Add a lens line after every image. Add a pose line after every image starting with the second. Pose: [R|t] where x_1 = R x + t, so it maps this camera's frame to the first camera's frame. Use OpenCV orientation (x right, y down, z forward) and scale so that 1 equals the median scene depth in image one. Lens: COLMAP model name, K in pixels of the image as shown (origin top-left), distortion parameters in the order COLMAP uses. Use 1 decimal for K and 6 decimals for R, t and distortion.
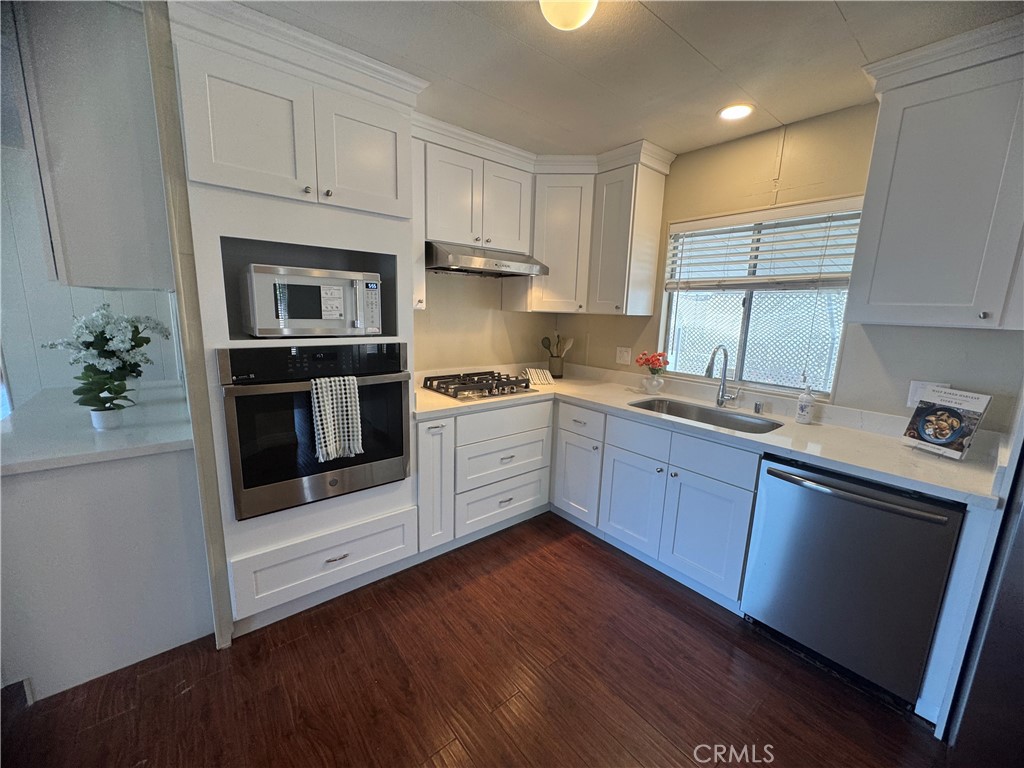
lens RADIAL K [[411.1, 0, 513.2], [0, 411.1, 380.9], [0, 0, 1]] dist [0.001633, 0.000750]
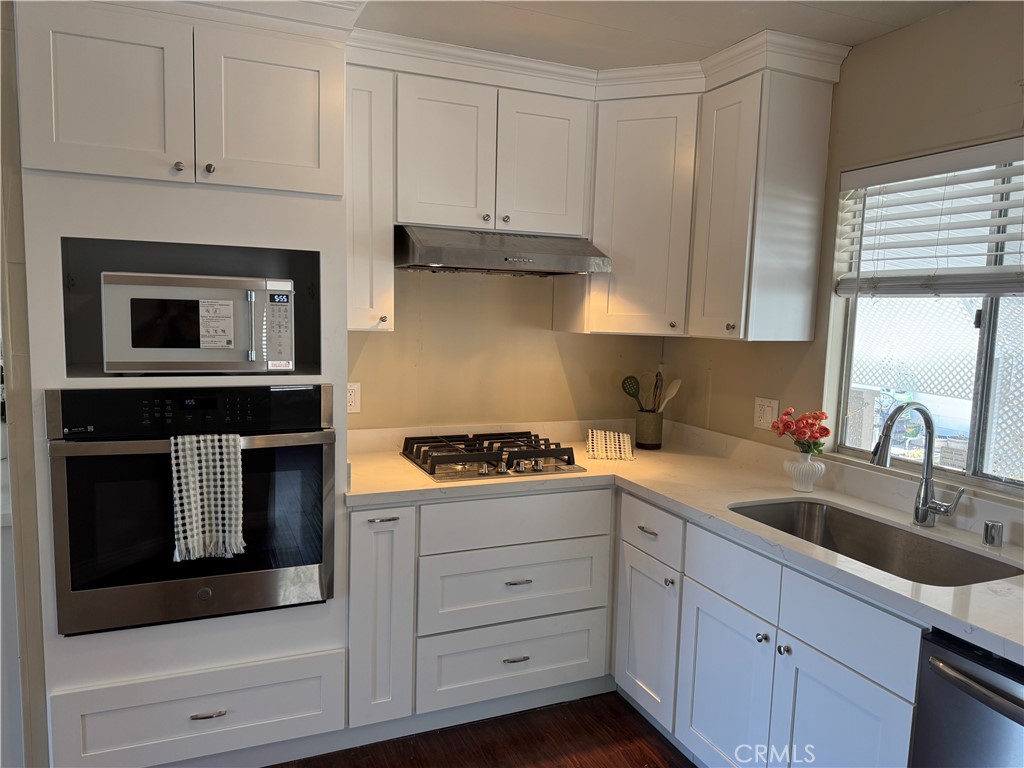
lens RADIAL K [[725.7, 0, 514.3], [0, 725.7, 387.5], [0, 0, 1]] dist [0.047048, -0.040092]
pose [[0.959584, 0.026927, -0.280131, 0.291855], [-0.047037, 0.996755, -0.065316, -0.024325], [0.277464, 0.075853, 0.957737, -0.007074]]
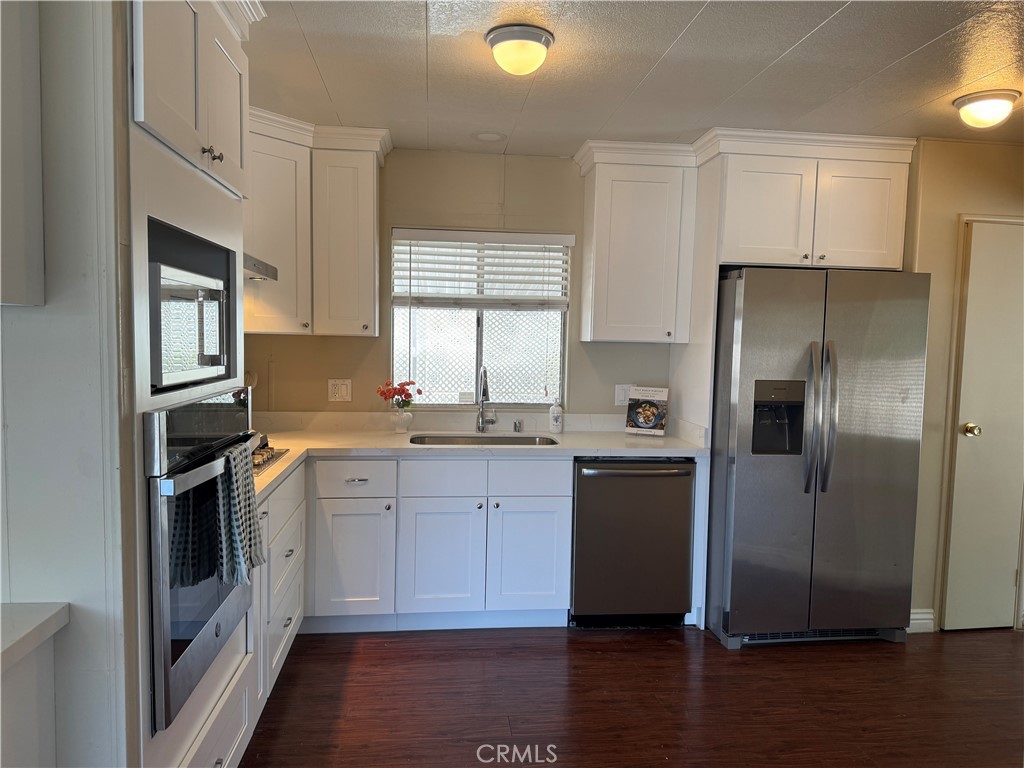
lens RADIAL K [[725.7, 0, 513.1], [0, 725.7, 387.1], [0, 0, 1]] dist [0.047048, -0.040092]
pose [[0.530235, -0.069484, 0.844998, -0.890356], [0.141182, 0.989958, -0.007188, -0.018837], [-0.836013, 0.123110, 0.534720, 0.053629]]
